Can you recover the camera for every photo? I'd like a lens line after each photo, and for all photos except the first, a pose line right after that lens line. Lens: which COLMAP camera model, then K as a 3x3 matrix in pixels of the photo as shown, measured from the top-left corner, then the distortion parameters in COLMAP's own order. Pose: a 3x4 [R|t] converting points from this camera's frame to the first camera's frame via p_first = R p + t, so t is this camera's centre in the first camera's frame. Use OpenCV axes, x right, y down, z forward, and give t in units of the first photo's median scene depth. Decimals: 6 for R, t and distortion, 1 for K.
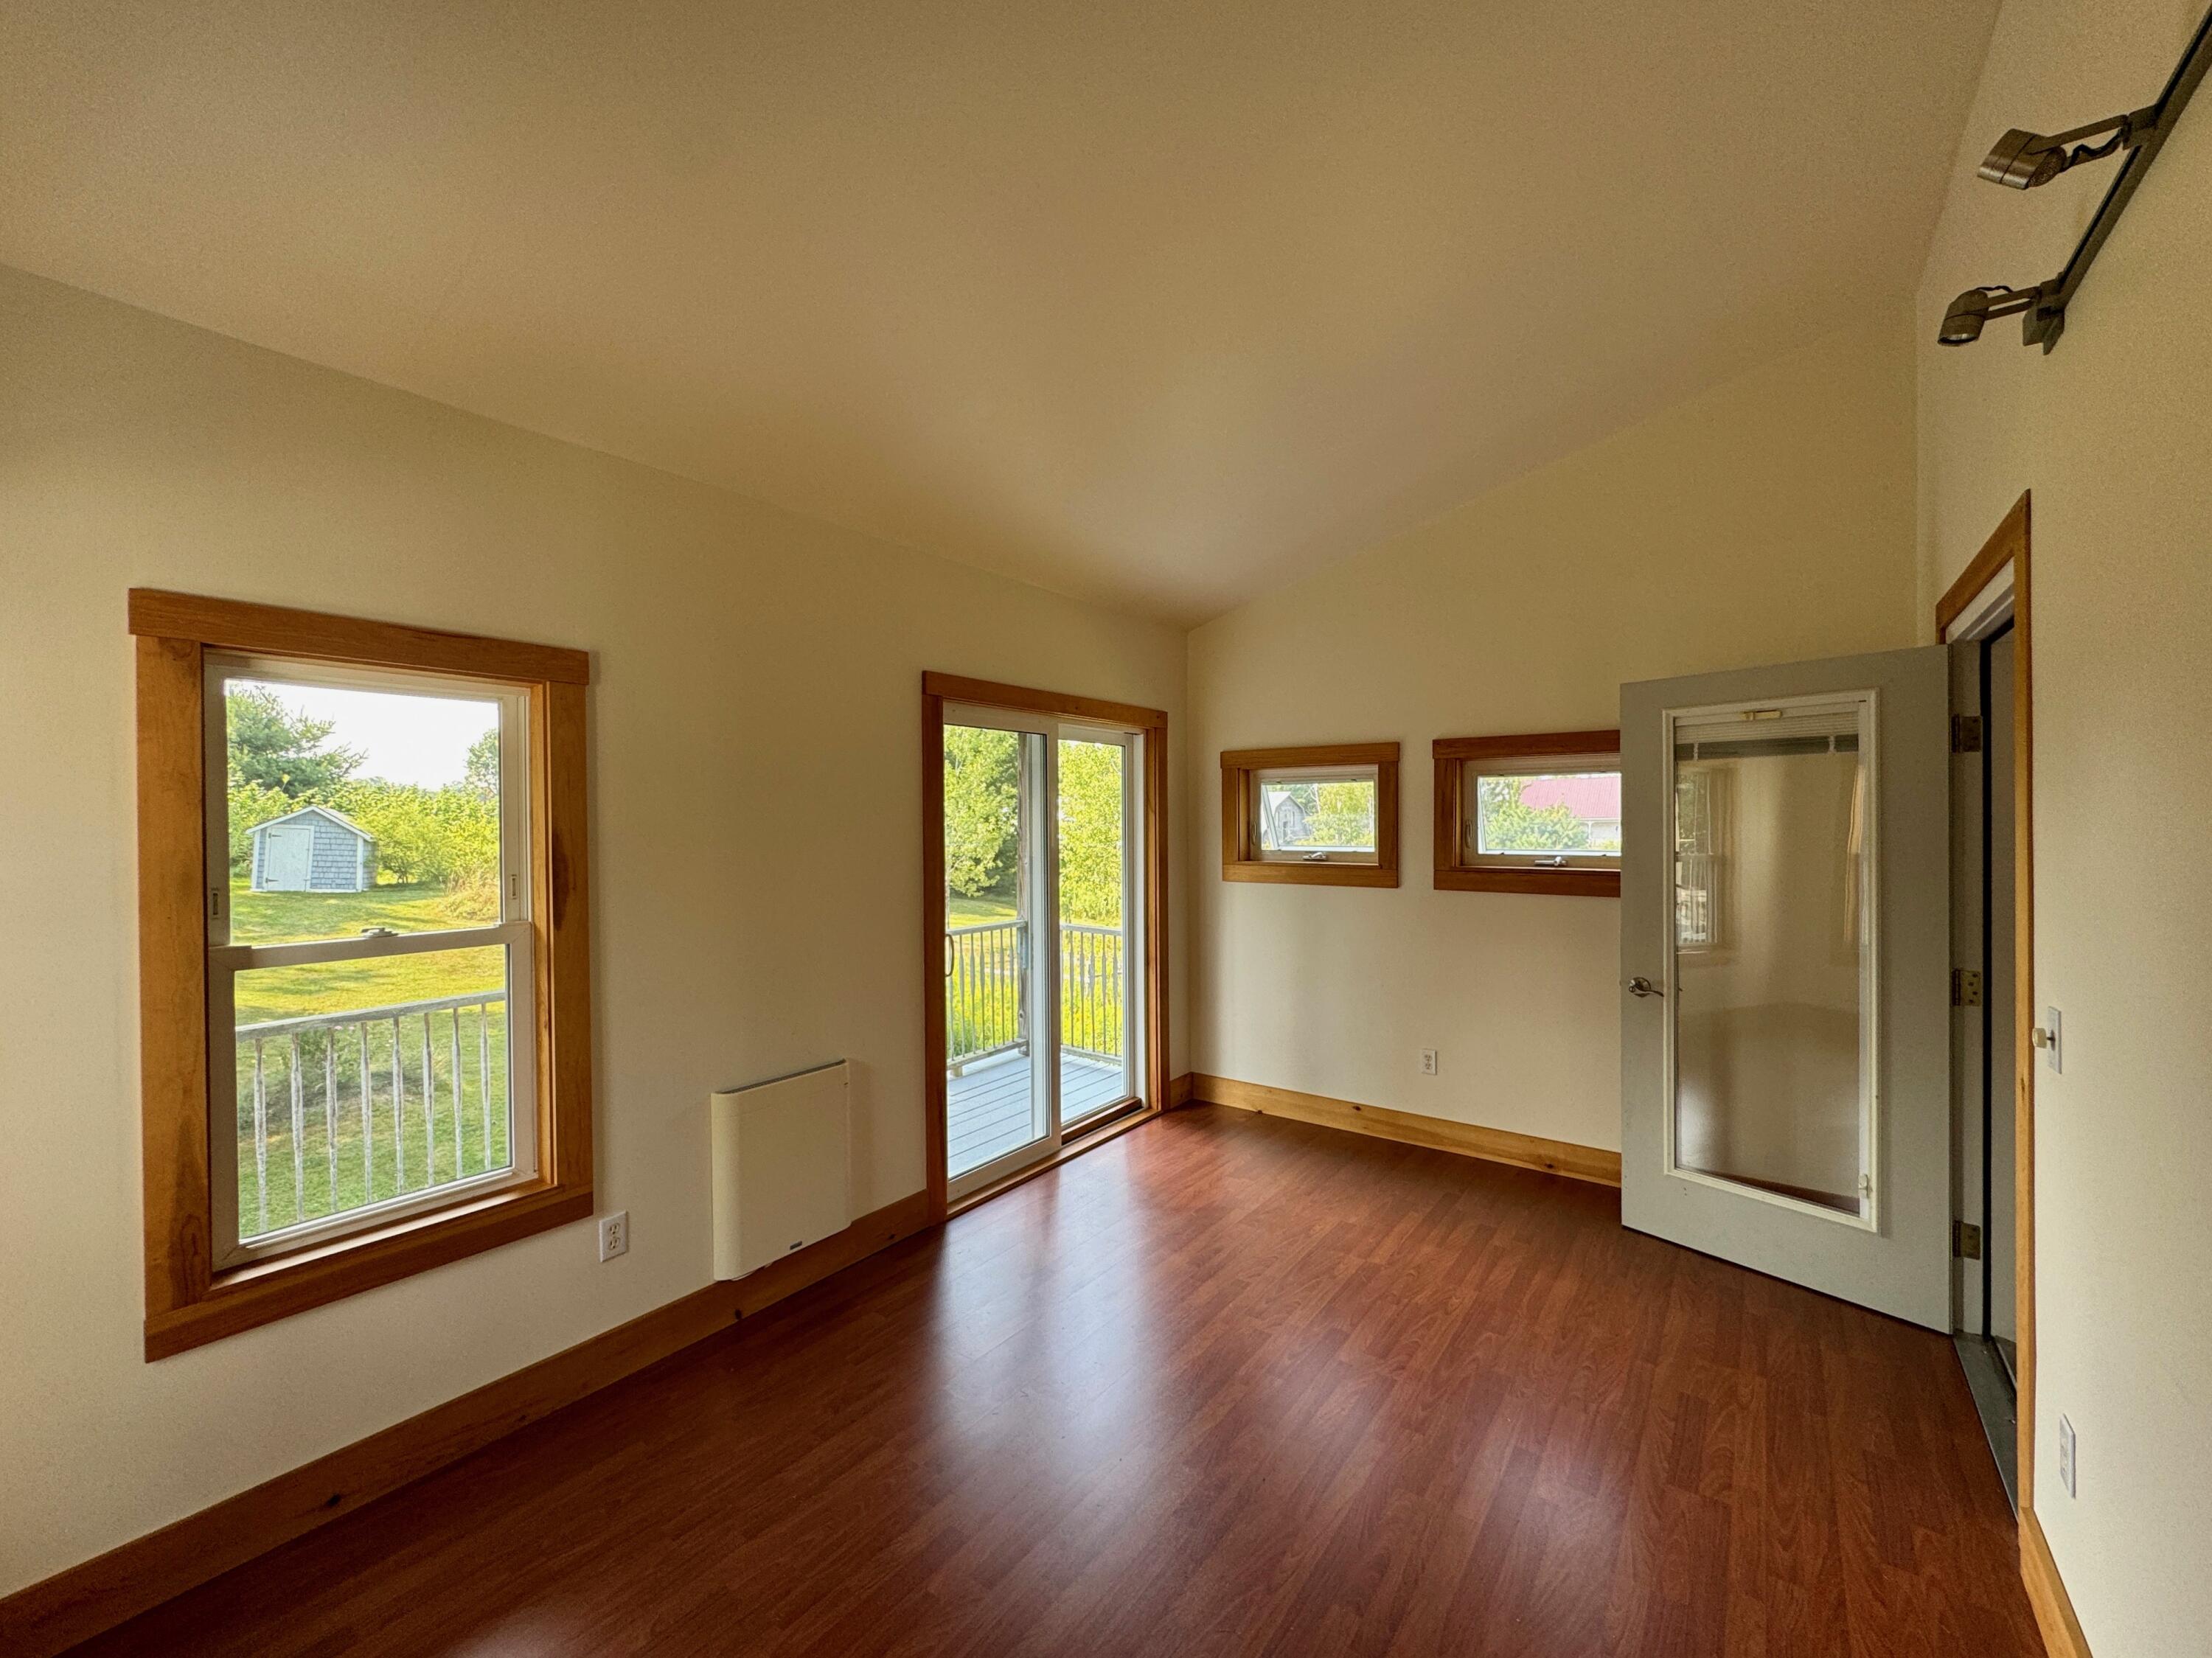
lens RADIAL K [[896.5, 0, 1136.6], [0, 896.5, 823.5], [0, 0, 1]] dist [-0.003244, 0.000680]
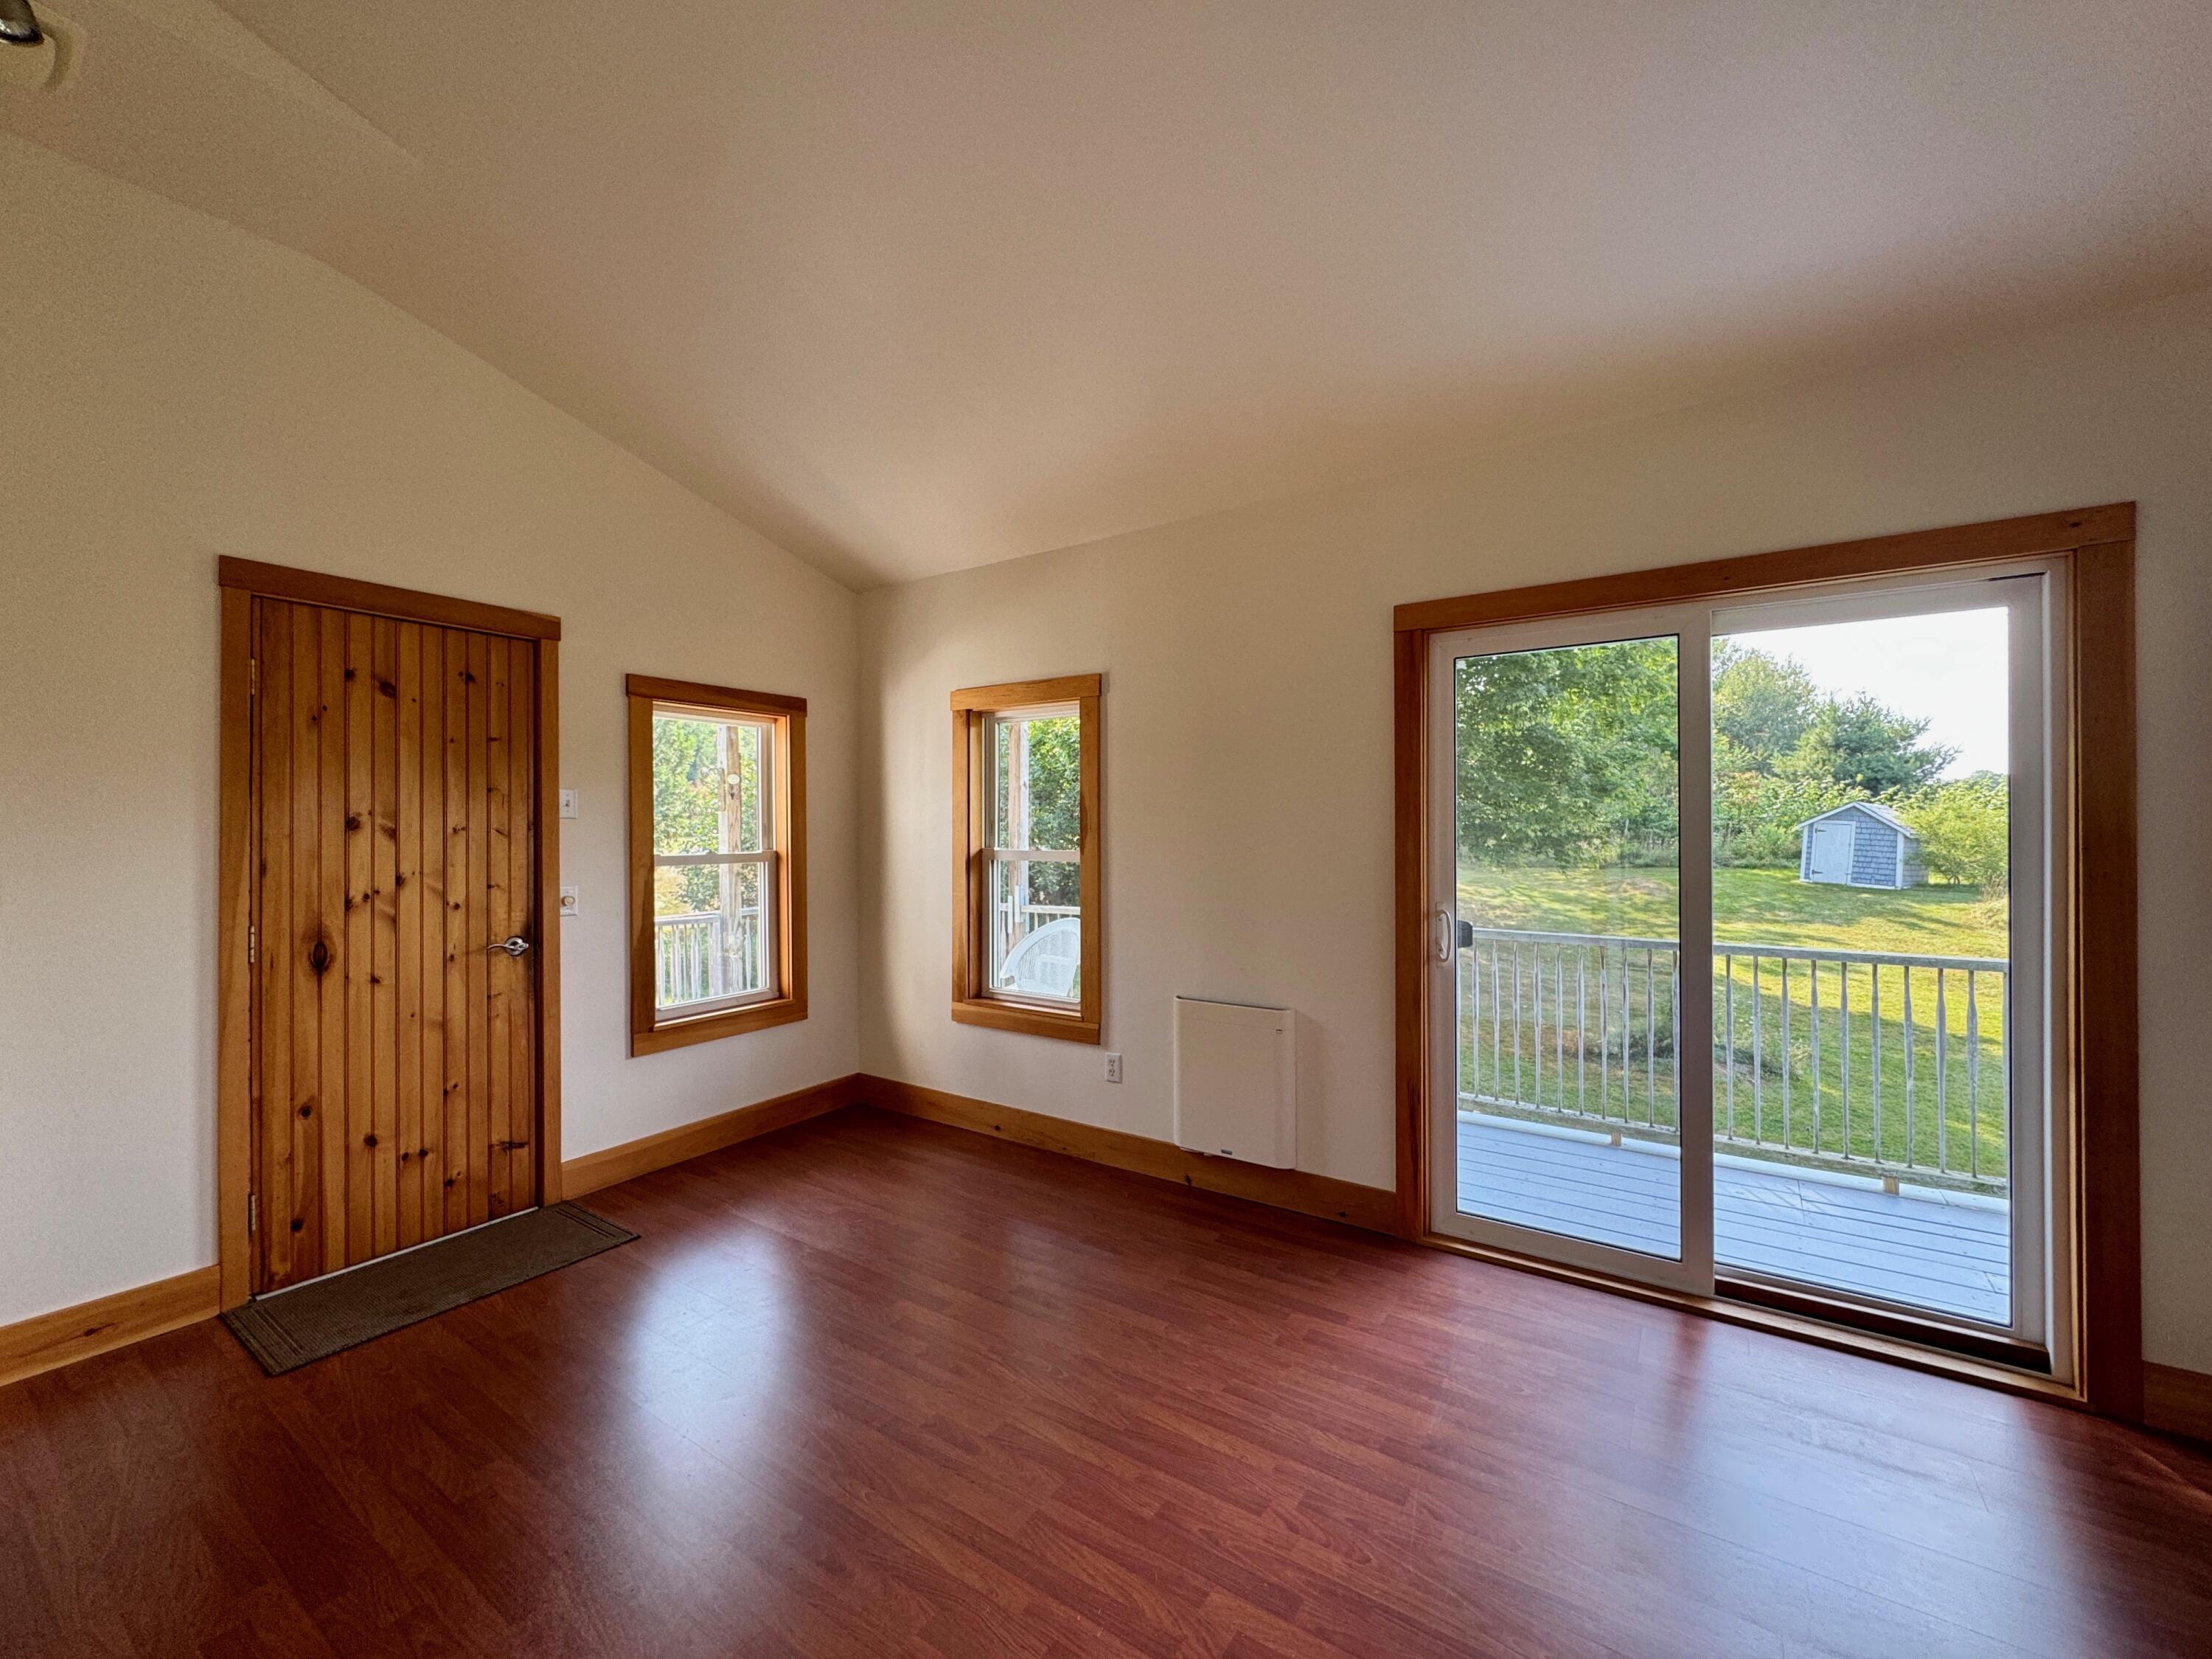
lens RADIAL K [[896.6, 0, 1090.8], [0, 896.6, 827.9], [0, 0, 1]] dist [-0.003244, 0.000680]
pose [[0.014856, 0.003546, -0.999883, 0.100522], [-0.001377, 0.999993, 0.003526, 0.007022], [0.999889, 0.001324, 0.014860, 0.106750]]
